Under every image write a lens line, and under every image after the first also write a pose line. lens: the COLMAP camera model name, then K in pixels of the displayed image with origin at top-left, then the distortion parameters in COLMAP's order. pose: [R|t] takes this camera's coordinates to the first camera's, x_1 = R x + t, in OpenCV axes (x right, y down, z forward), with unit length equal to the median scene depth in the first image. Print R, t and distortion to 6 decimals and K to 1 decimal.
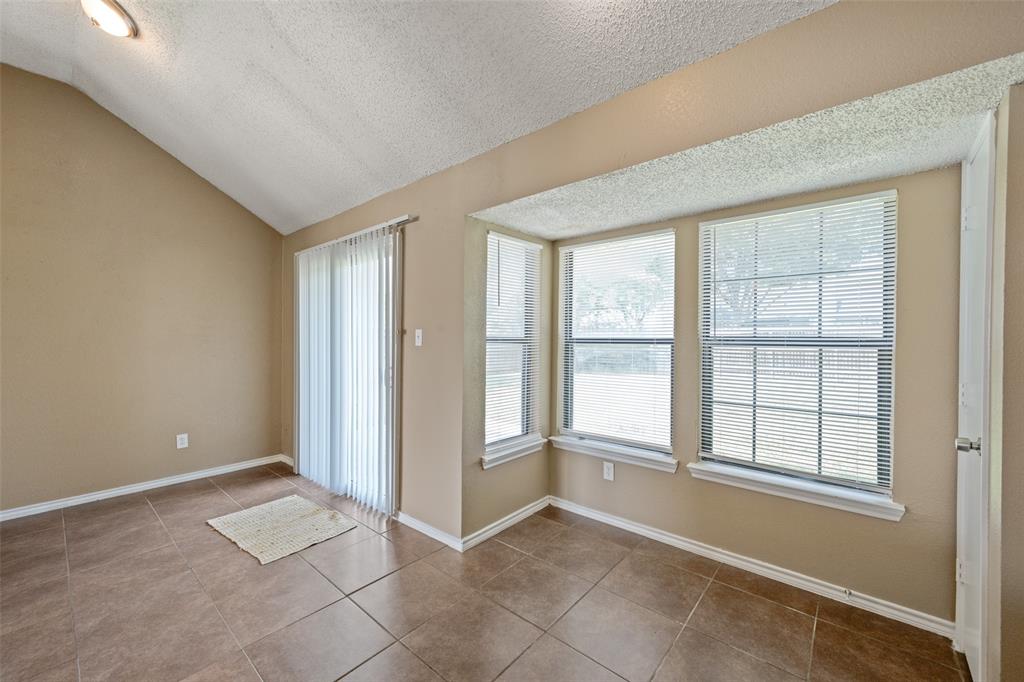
lens RADIAL K [[401.7, 0, 518.2], [0, 401.7, 342.0], [0, 0, 1]] dist [-0.000987, 0.000391]
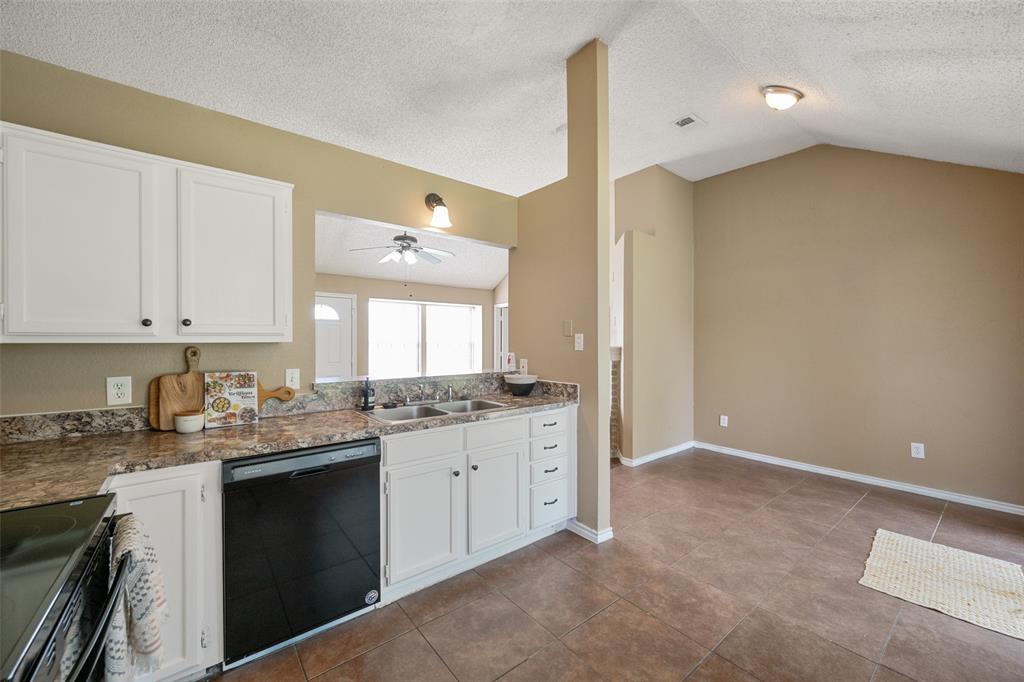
lens RADIAL K [[401.7, 0, 509.4], [0, 401.7, 337.8], [0, 0, 1]] dist [-0.000987, 0.000391]
pose [[-0.196997, -0.009701, -0.980356, 0.443017], [-0.009453, 0.999923, -0.007995, -0.003010], [0.980359, 0.007693, -0.197074, 0.374116]]
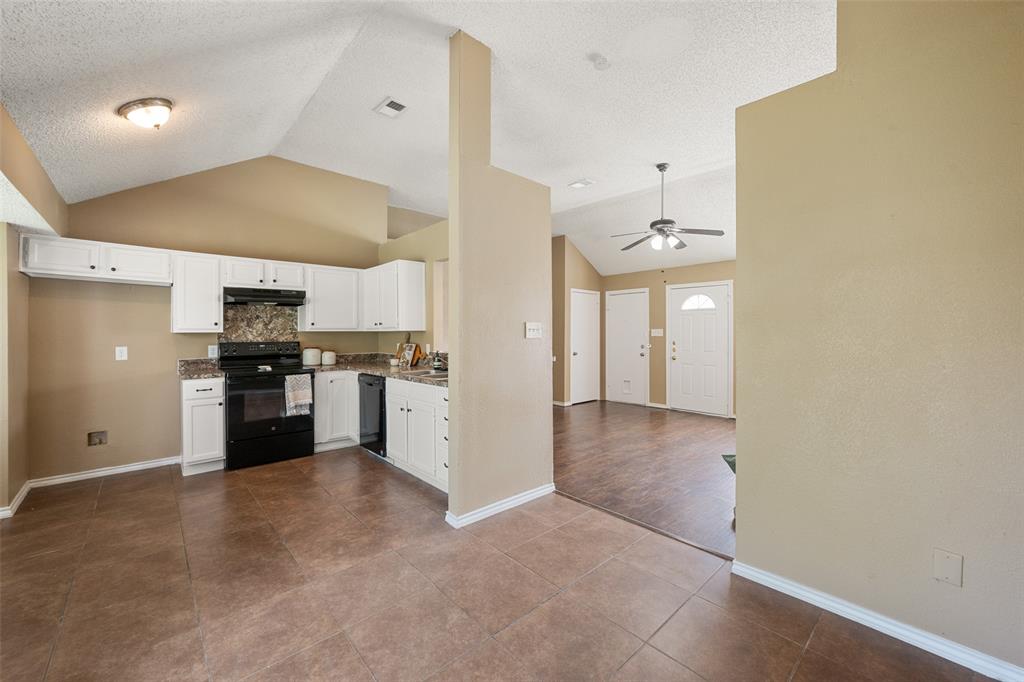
lens RADIAL K [[401.7, 0, 513.6], [0, 401.7, 330.9], [0, 0, 1]] dist [-0.000987, 0.000391]
pose [[-0.992178, 0.001709, 0.124818, -1.046954], [0.002606, 0.999972, 0.007019, -0.007182], [-0.124802, 0.007289, -0.992155, 1.535908]]
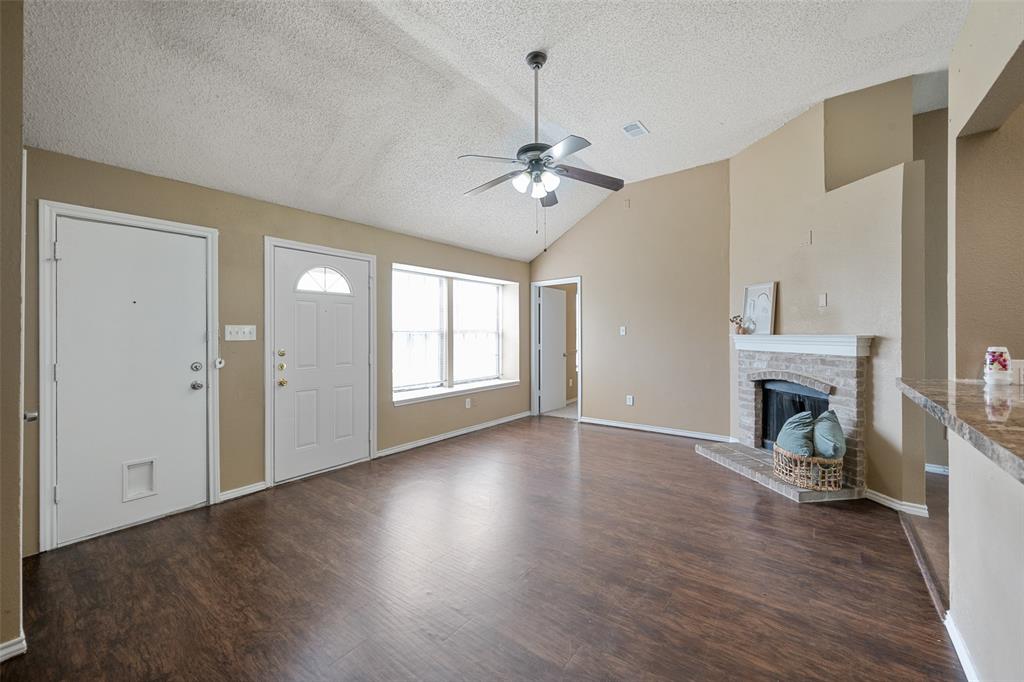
lens RADIAL K [[401.7, 0, 515.4], [0, 401.7, 335.6], [0, 0, 1]] dist [-0.000987, 0.000391]
pose [[0.046857, 0.006383, -0.998881, -0.304800], [-0.008587, 0.999945, 0.005987, 0.022036], [0.998865, 0.008297, 0.046910, -0.711470]]
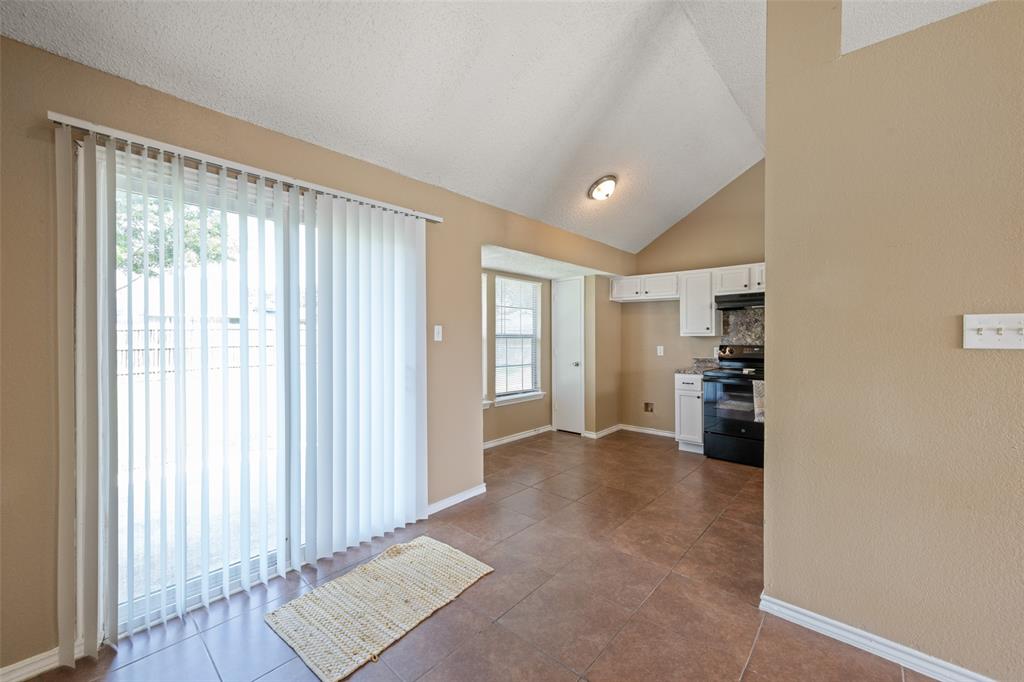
lens RADIAL K [[401.7, 0, 515.5], [0, 401.7, 338.4], [0, 0, 1]] dist [-0.000987, 0.000391]
pose [[0.018285, -0.004675, 0.999822, -1.562399], [0.011199, 0.999927, 0.004470, 0.000609], [-0.999770, 0.011115, 0.018336, 0.912257]]
